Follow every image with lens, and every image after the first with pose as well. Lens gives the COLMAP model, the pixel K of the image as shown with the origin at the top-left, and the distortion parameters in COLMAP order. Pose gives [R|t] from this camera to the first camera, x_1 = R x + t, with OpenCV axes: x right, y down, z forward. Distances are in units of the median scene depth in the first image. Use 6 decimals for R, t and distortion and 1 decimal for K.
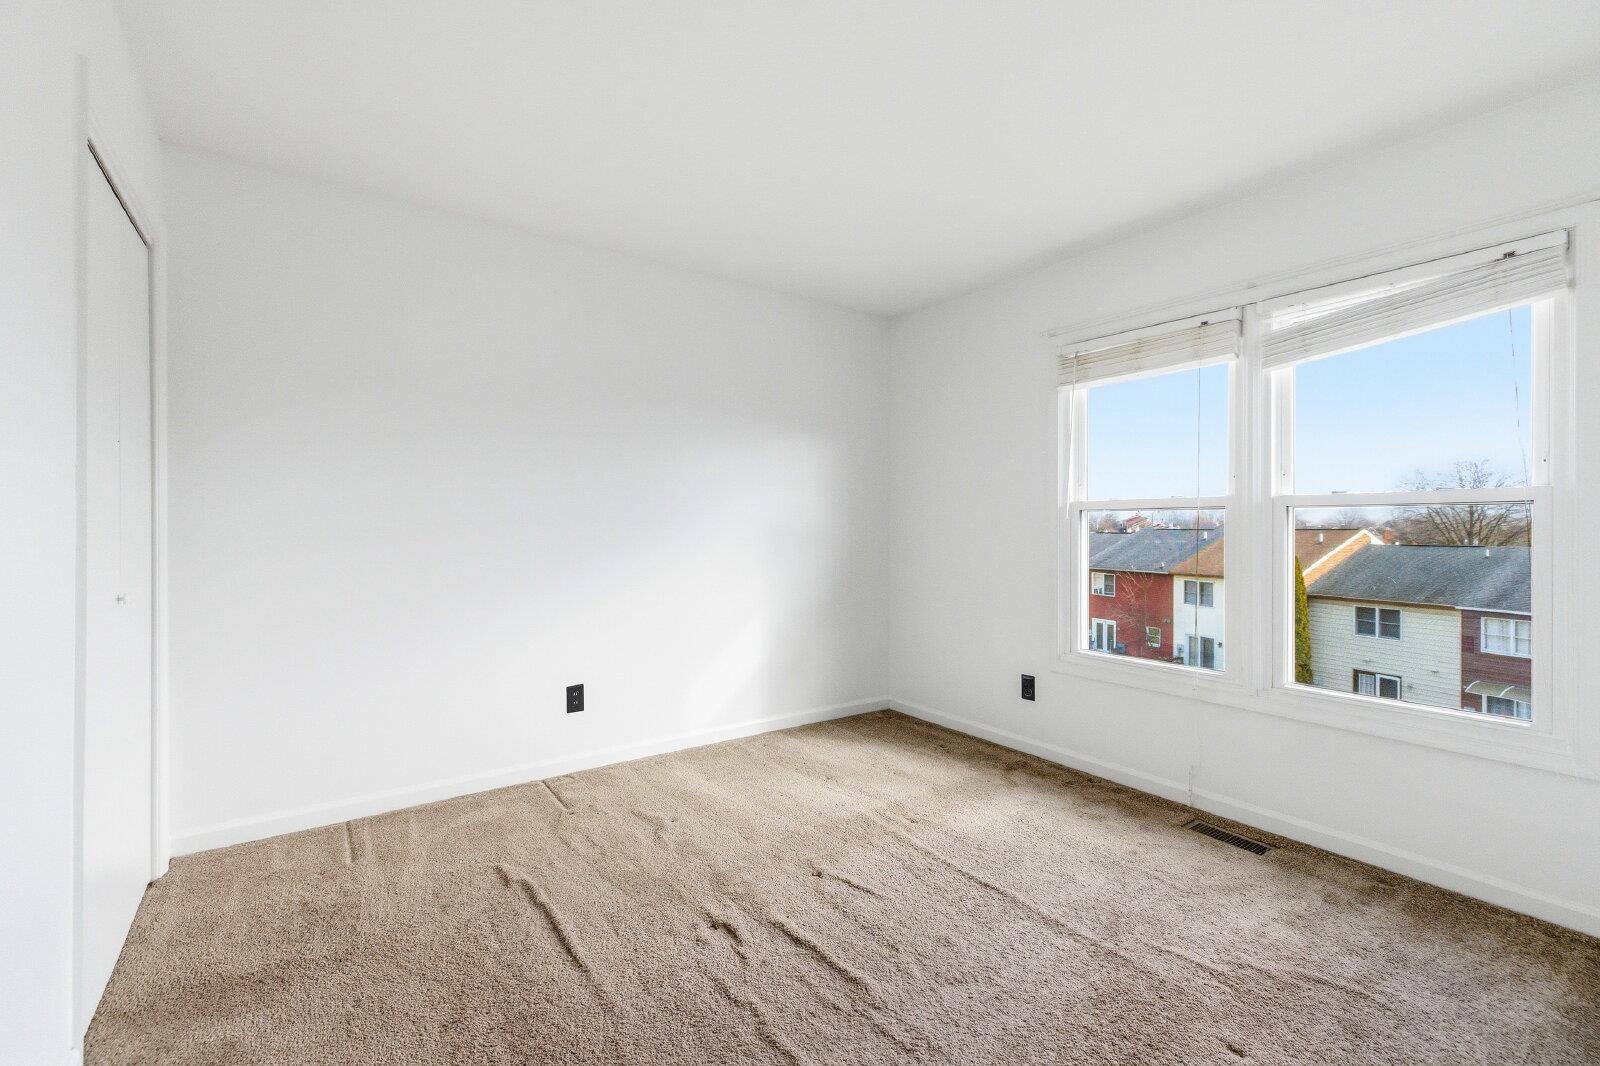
lens RADIAL K [[678.3, 0, 805.8], [0, 678.3, 527.1], [0, 0, 1]] dist [0.008249, -0.000727]
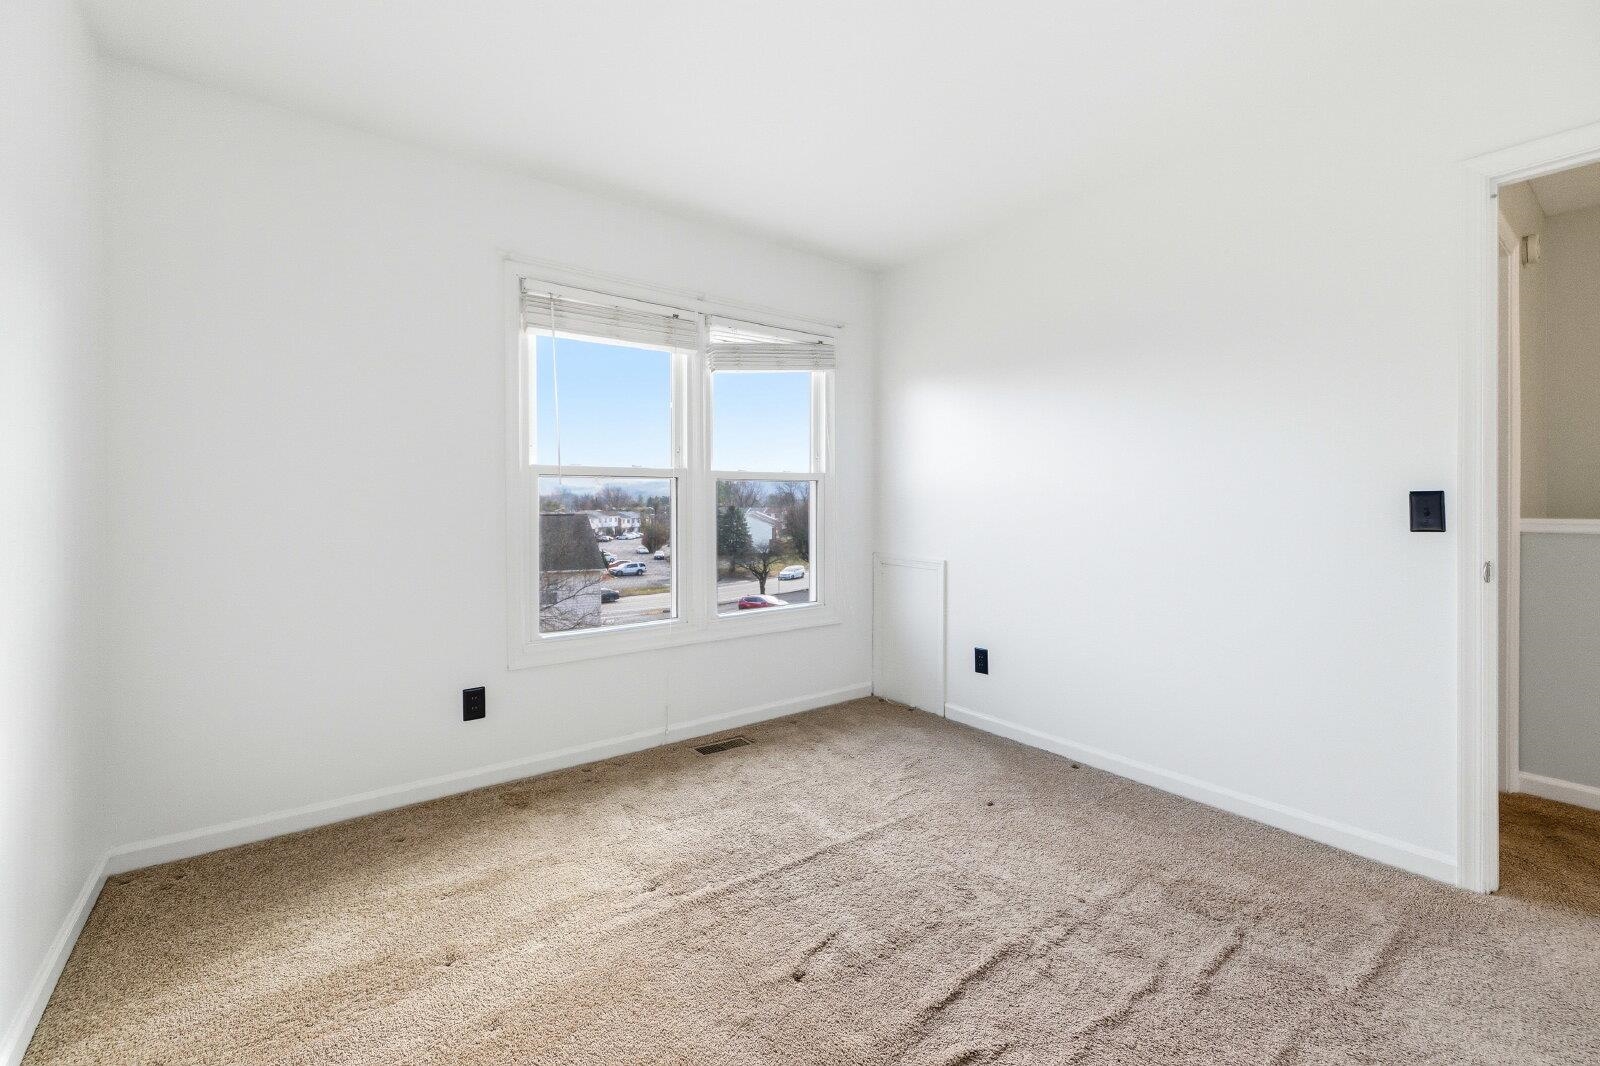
lens RADIAL K [[678.3, 0, 794.7], [0, 678.3, 503.5], [0, 0, 1]] dist [0.008249, -0.000727]
pose [[-0.012694, -0.006057, 0.999901, -0.688872], [0.003091, 0.999977, 0.006097, 0.010970], [-0.999915, 0.003168, -0.012675, 1.004904]]
